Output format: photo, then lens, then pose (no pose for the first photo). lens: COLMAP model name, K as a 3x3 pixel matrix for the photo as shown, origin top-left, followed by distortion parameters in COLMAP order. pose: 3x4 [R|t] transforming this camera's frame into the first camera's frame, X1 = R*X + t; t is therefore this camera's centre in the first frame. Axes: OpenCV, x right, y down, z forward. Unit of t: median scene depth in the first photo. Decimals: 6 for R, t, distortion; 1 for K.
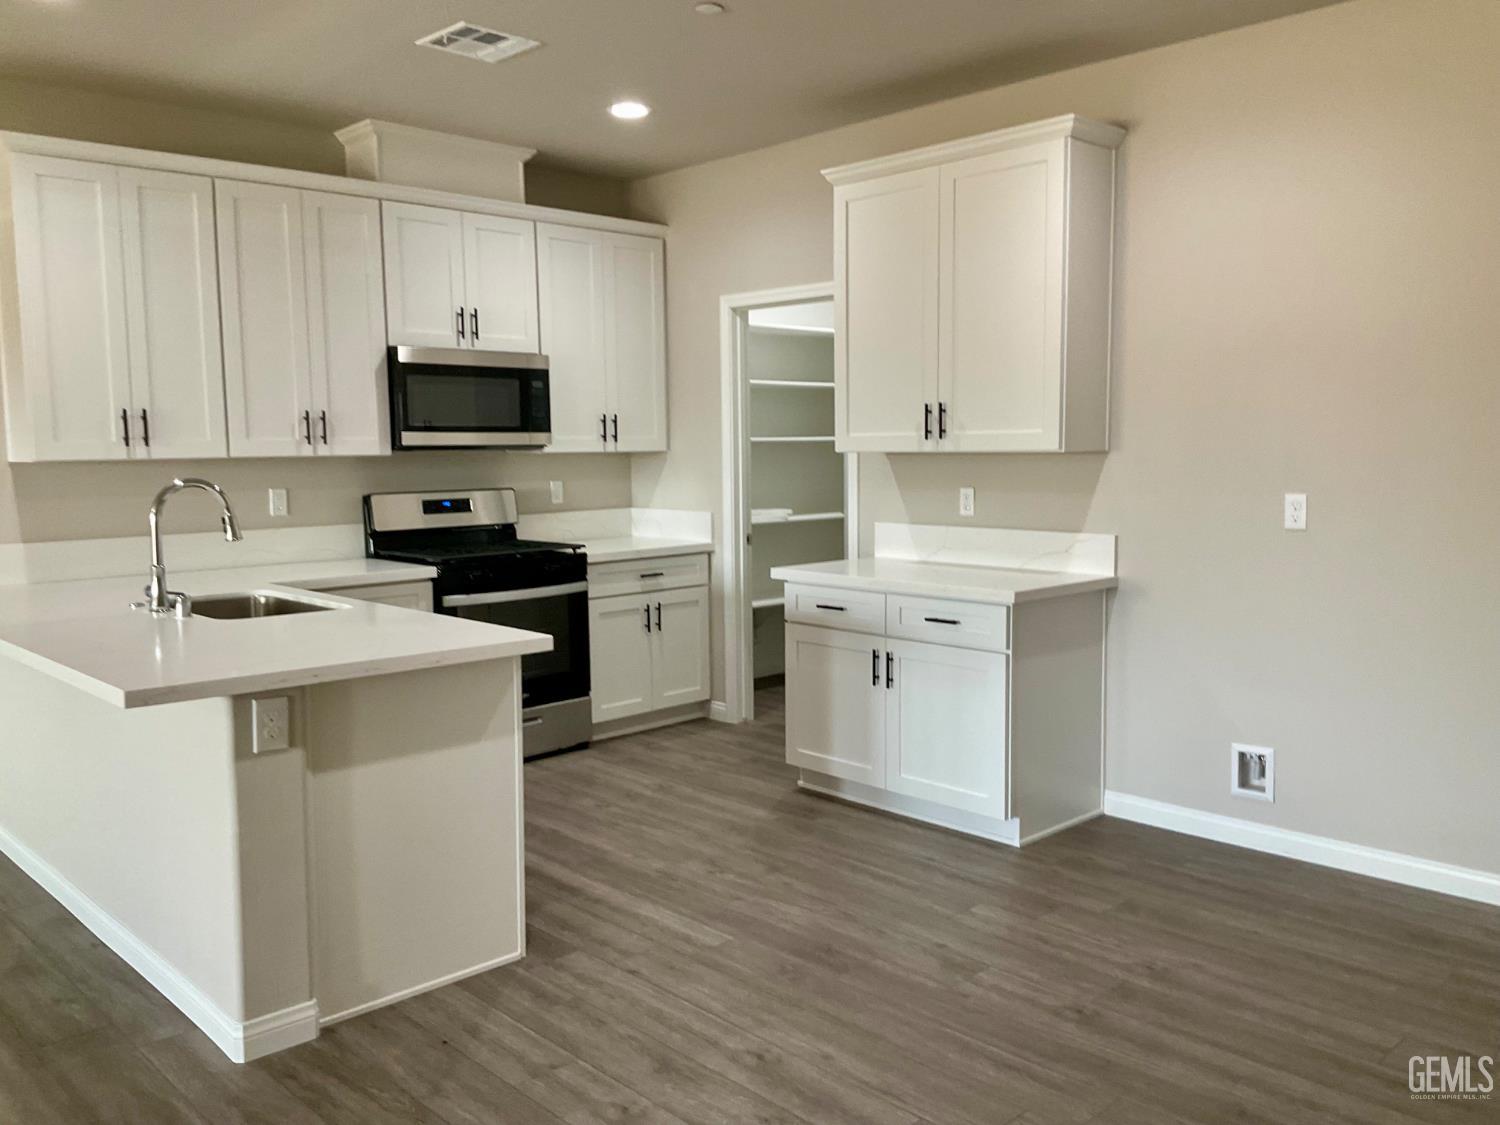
lens RADIAL K [[1234.4, 0, 750.0], [0, 1234.4, 562.5], [0, 0, 1]] dist [0.056550, -0.105223]
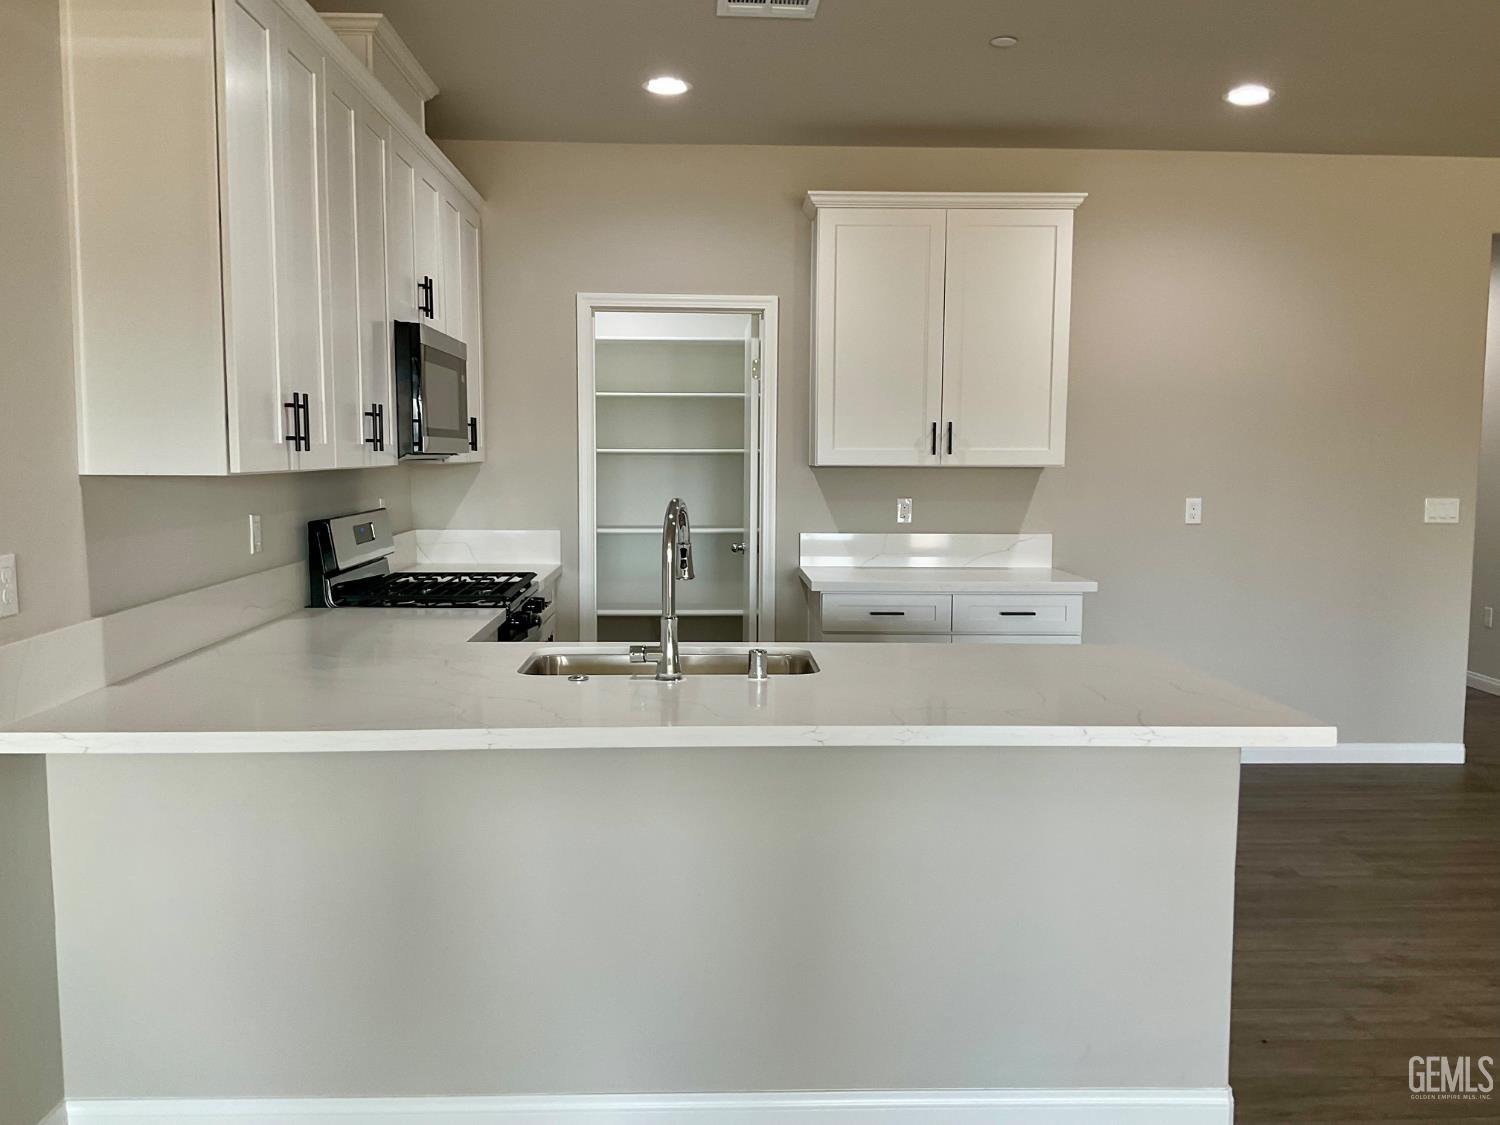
lens RADIAL K [[1234.4, 0, 750.0], [0, 1234.4, 562.5], [0, 0, 1]] dist [0.056550, -0.105223]
pose [[0.665612, -0.051753, 0.744502, -0.820792], [0.059759, 0.998085, 0.015953, -0.031636], [-0.743902, 0.033872, 0.667430, 0.400449]]
